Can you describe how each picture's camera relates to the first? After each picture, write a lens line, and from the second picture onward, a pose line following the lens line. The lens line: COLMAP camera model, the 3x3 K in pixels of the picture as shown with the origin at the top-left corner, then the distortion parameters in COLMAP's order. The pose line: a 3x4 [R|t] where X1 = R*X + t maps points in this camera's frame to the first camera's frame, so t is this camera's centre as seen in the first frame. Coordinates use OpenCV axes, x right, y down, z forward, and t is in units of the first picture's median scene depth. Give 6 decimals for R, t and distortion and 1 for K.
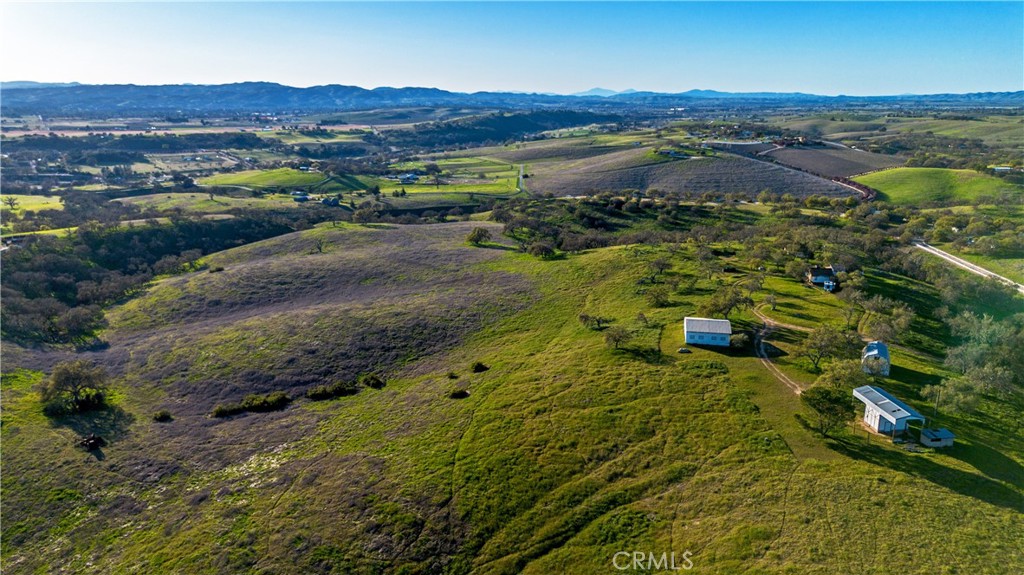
lens RADIAL K [[725.9, 0, 512.4], [0, 725.9, 288.4], [0, 0, 1]] dist [0.047389, -0.042825]
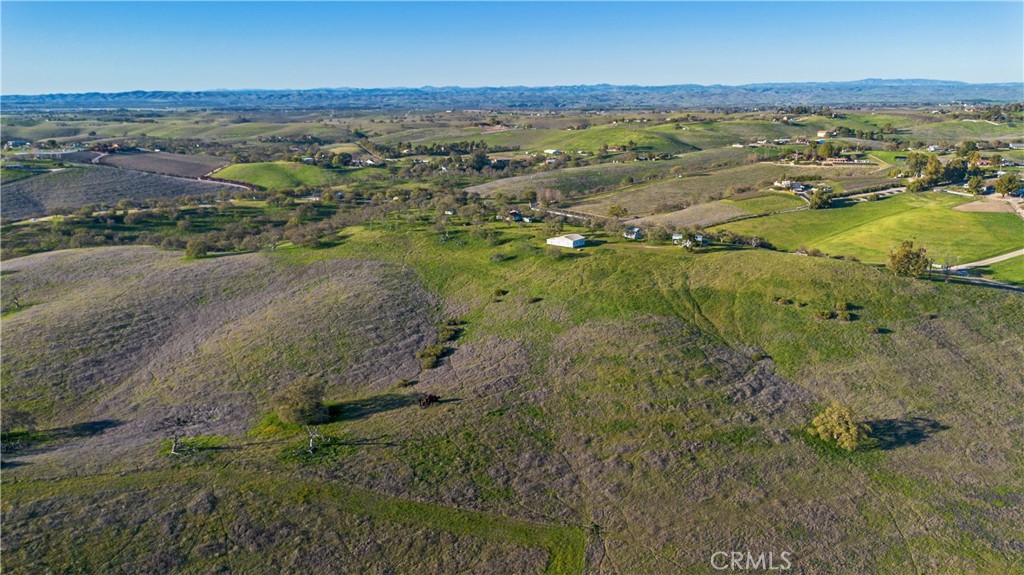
lens RADIAL K [[725.9, 0, 512.7], [0, 725.9, 288.9], [0, 0, 1]] dist [0.047389, -0.042825]
pose [[0.454358, -0.224540, 0.862056, -0.311877], [0.225250, 0.965223, 0.132692, -0.022487], [-0.861871, 0.133889, 0.489134, 0.045848]]
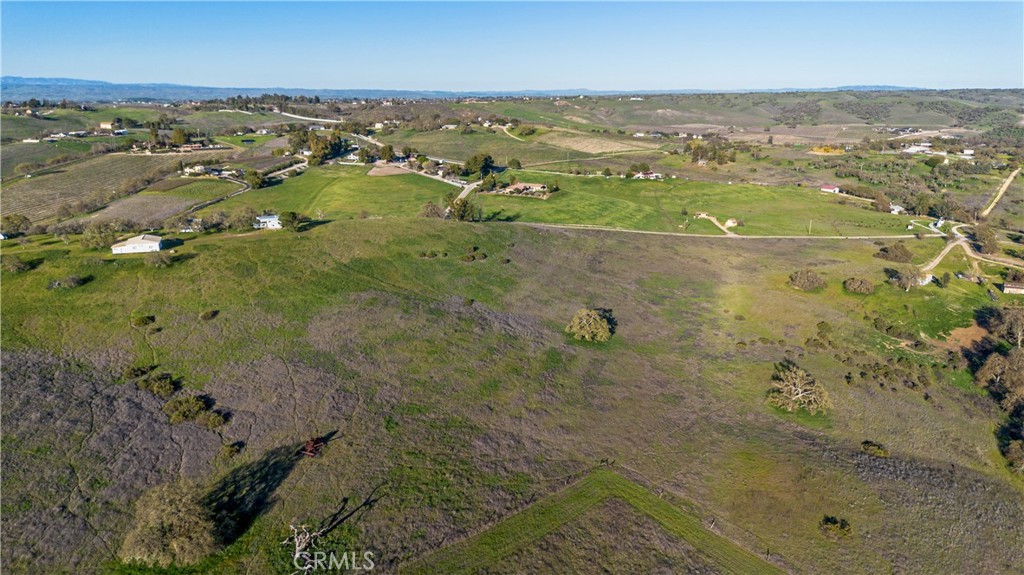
lens RADIAL K [[725.9, 0, 511.6], [0, 725.9, 289.0], [0, 0, 1]] dist [0.047389, -0.042825]
pose [[-0.521615, -0.215263, 0.825578, -0.287844], [0.219128, 0.901386, 0.373478, -0.052683], [-0.824561, 0.375720, -0.423007, 0.221109]]
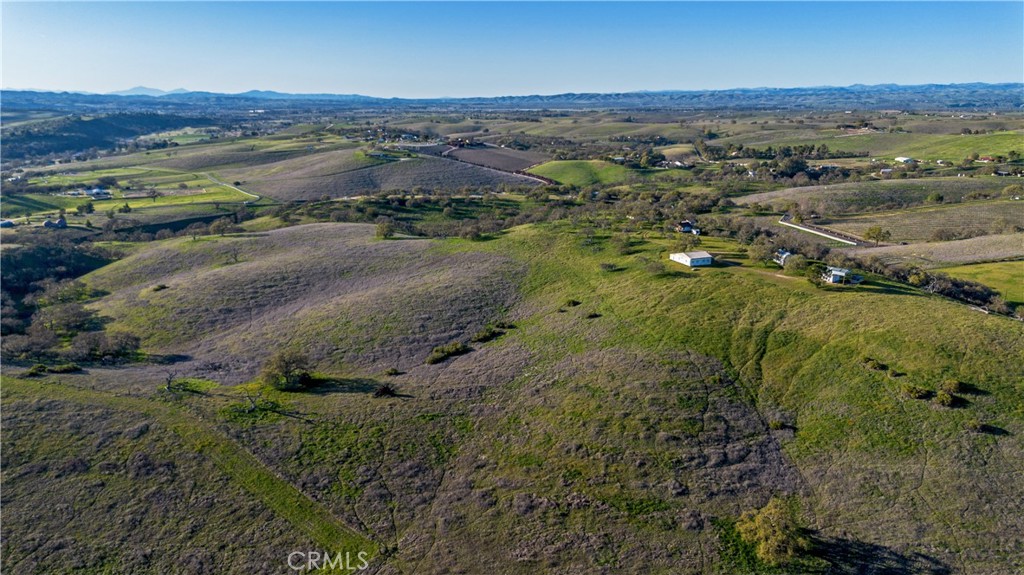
lens RADIAL K [[725.9, 0, 511.1], [0, 725.9, 291.6], [0, 0, 1]] dist [0.047389, -0.042825]
pose [[0.845857, -0.135234, 0.515982, -0.207213], [0.133956, 0.990183, 0.039921, 0.002174], [-0.516315, 0.035351, 0.855669, -0.047546]]
